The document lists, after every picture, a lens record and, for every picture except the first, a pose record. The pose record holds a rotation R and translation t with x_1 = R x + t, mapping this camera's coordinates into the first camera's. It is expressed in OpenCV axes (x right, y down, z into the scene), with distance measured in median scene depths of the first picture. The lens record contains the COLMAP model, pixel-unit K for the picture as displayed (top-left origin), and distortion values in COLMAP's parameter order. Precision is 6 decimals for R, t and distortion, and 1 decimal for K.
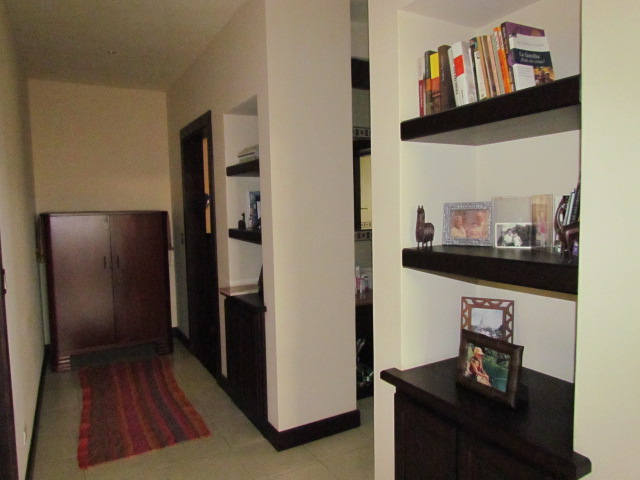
lens RADIAL K [[454.0, 0, 319.7], [0, 454.0, 240.5], [0, 0, 1]] dist [-0.014805, -0.018382]
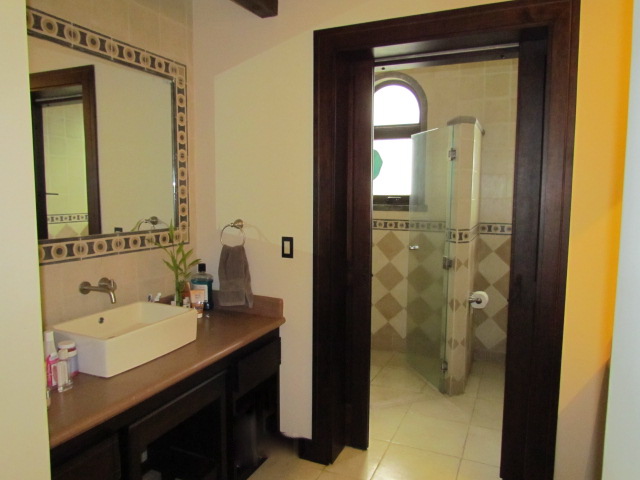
lens RADIAL K [[454.0, 0, 322.9], [0, 454.0, 235.9], [0, 0, 1]] dist [-0.014805, -0.018382]
pose [[0.799792, -0.033332, 0.599351, 0.035401], [0.021616, 0.999409, 0.026735, -0.034992], [-0.599887, -0.008426, 0.800040, 0.461739]]
